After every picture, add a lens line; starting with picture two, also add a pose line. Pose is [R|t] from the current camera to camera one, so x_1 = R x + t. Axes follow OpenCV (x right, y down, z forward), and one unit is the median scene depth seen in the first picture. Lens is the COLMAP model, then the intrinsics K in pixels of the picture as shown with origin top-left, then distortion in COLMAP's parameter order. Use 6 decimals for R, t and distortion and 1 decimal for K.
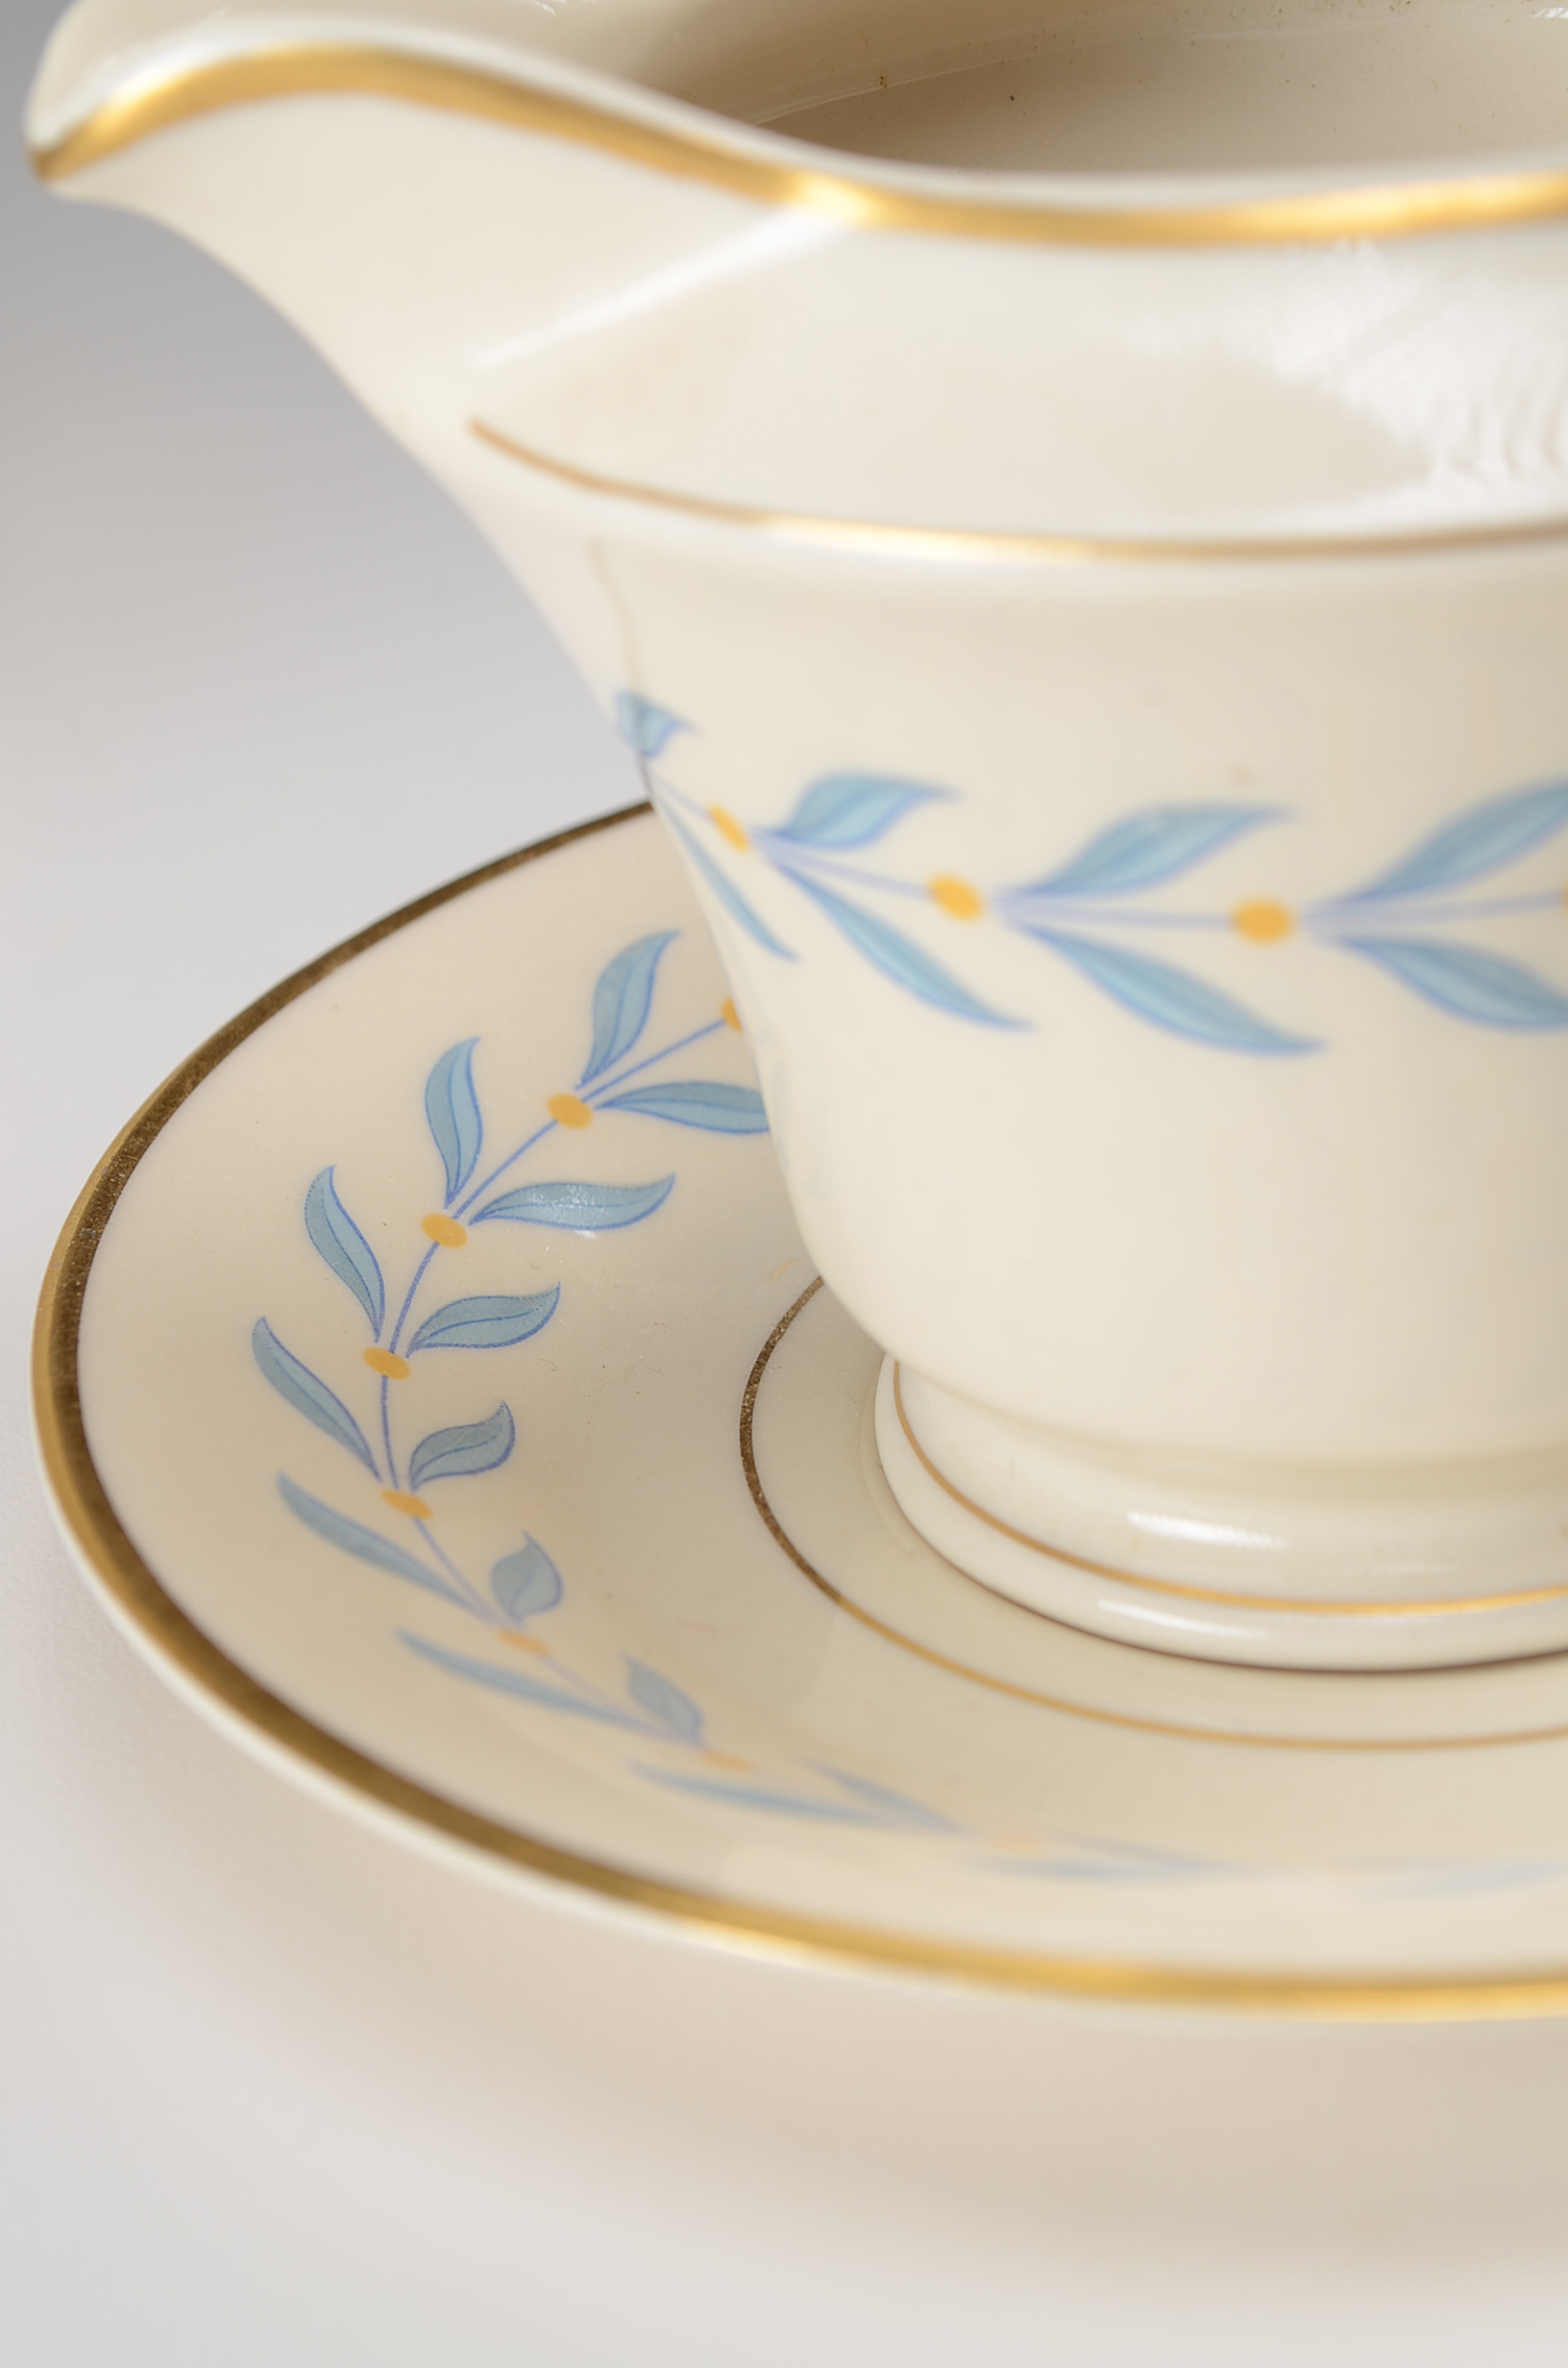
lens RADIAL K [[5243.5, 0, 784.0], [0, 5243.5, 1184.0], [0, 0, 1]] dist [0.072274, 0.217221]
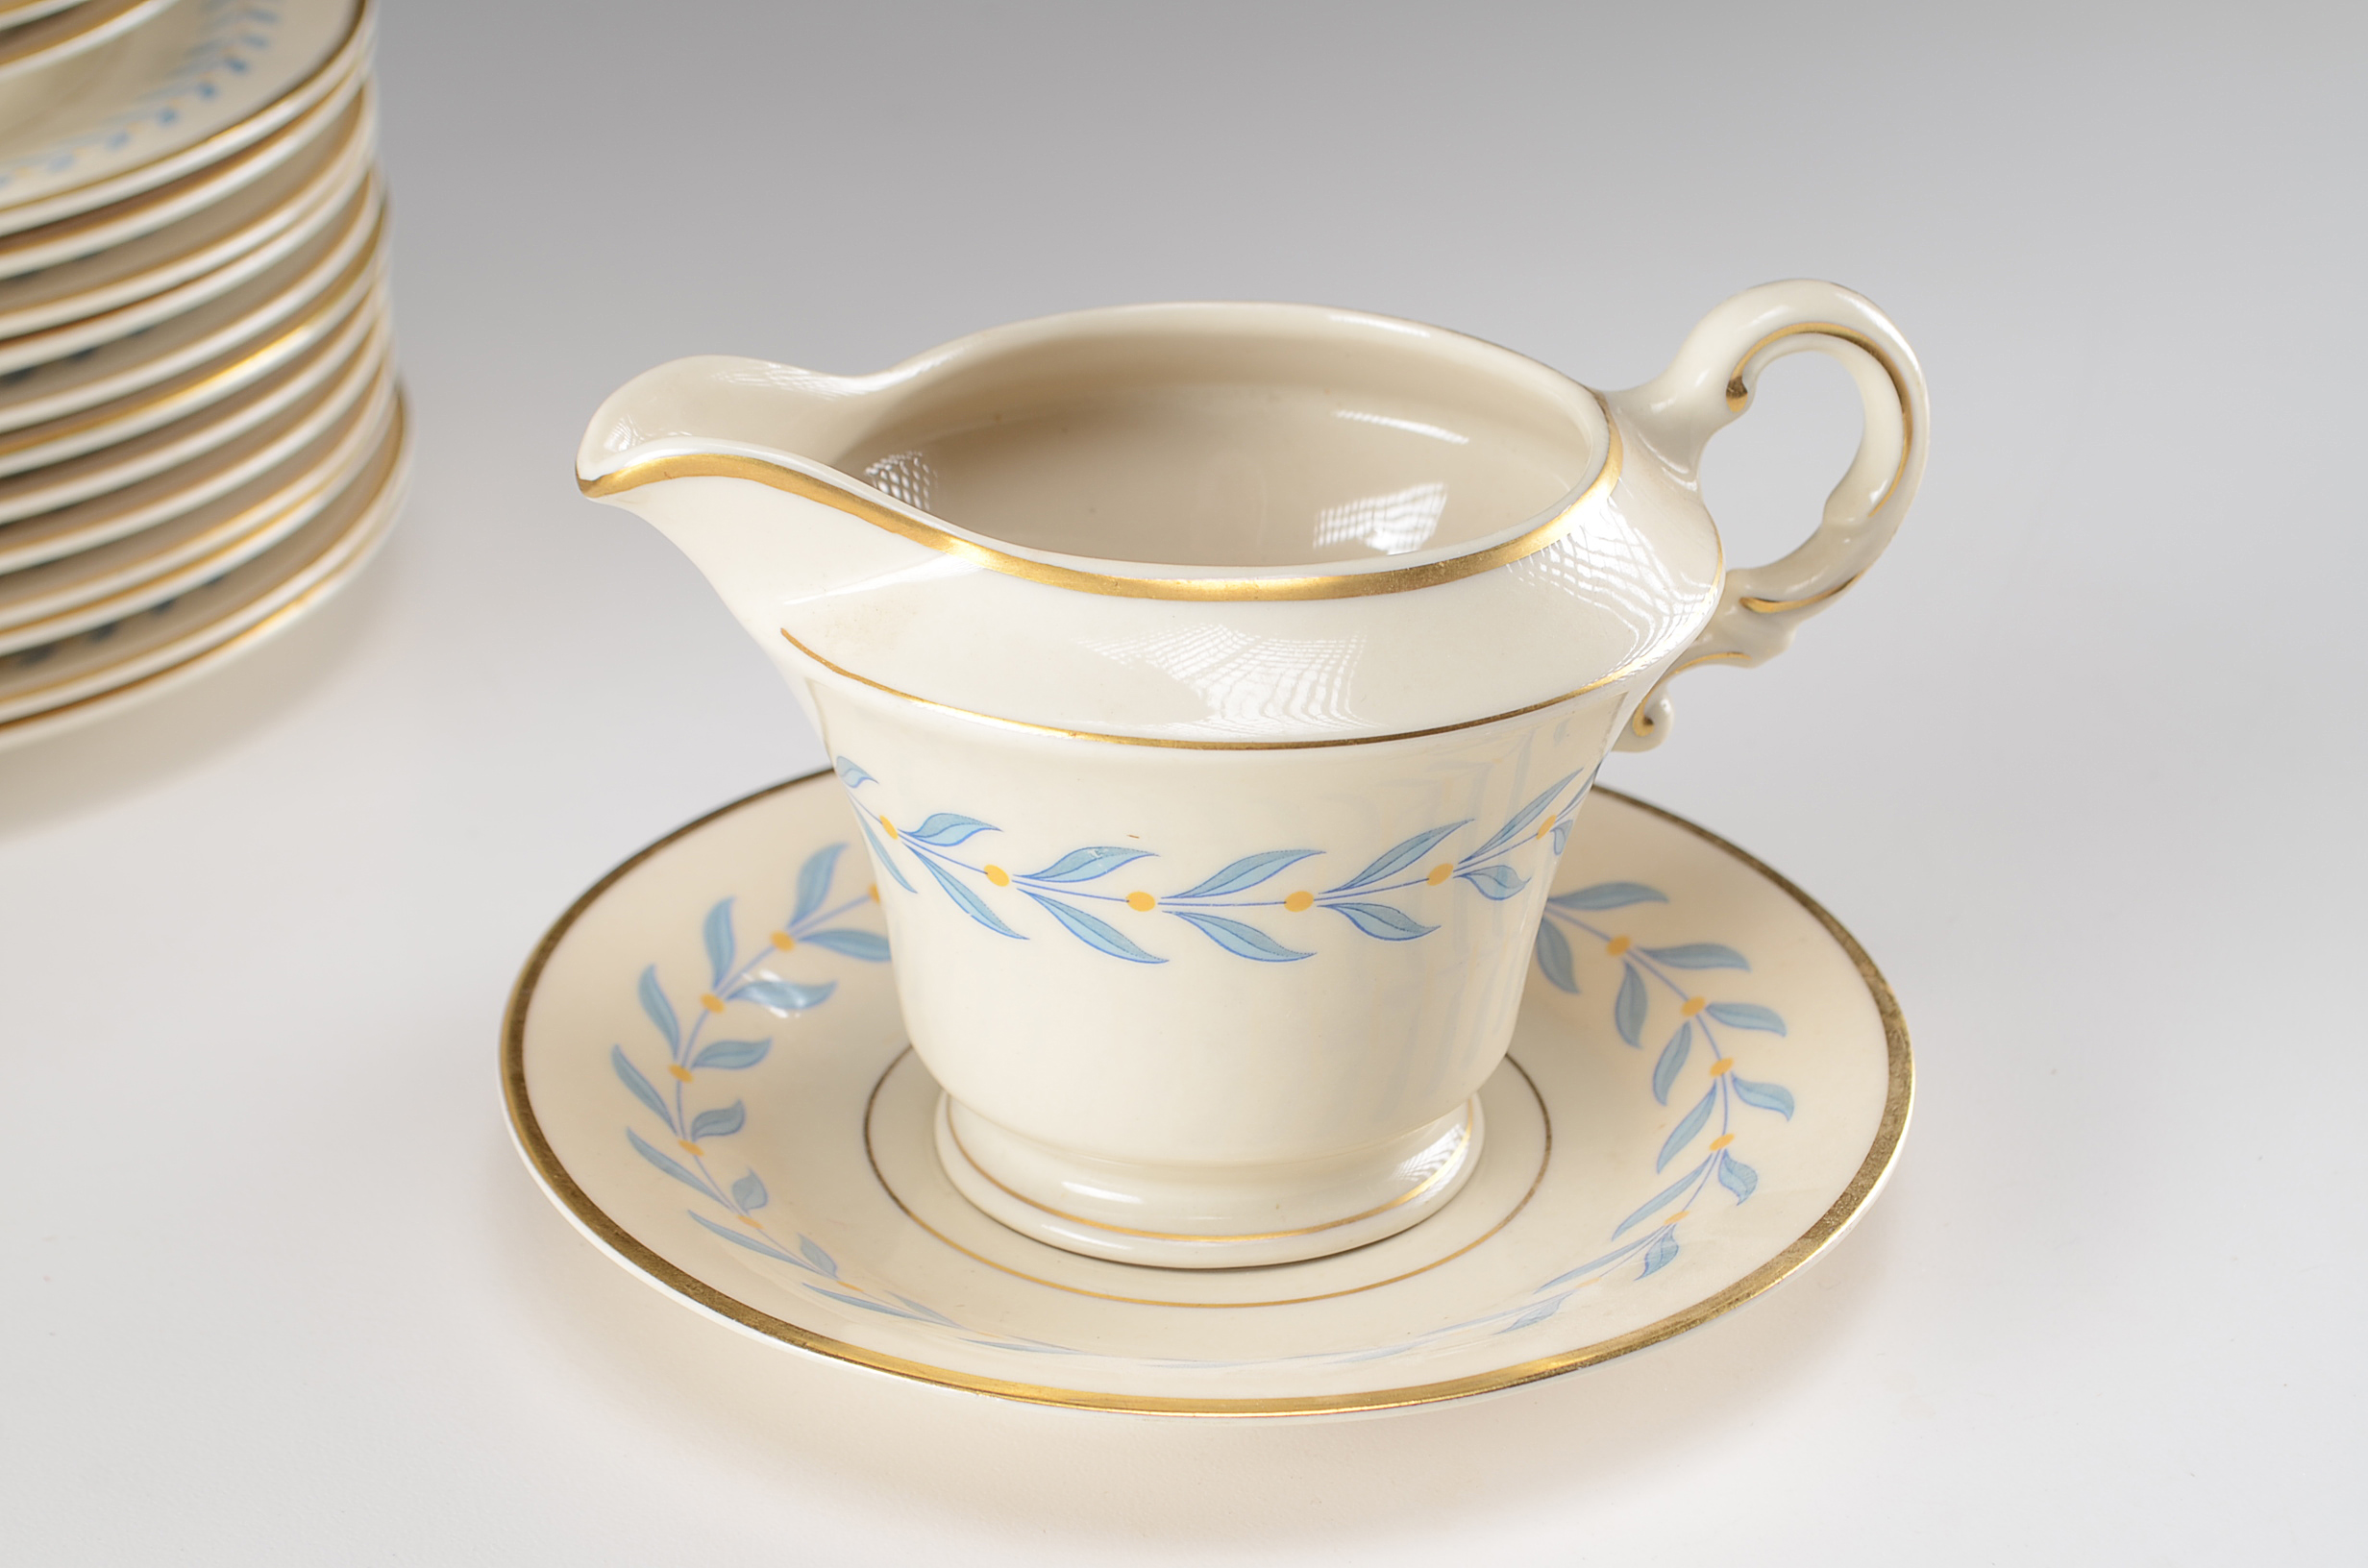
lens RADIAL K [[4913.2, 0, 1184.0], [0, 4913.2, 784.0], [0, 0, 1]] dist [0.015360, 0.044824]
pose [[0.994642, 0.081256, 0.063909, -0.017541], [-0.079716, 0.996471, -0.026297, -0.039534], [-0.065821, 0.021062, 0.997609, -0.819703]]
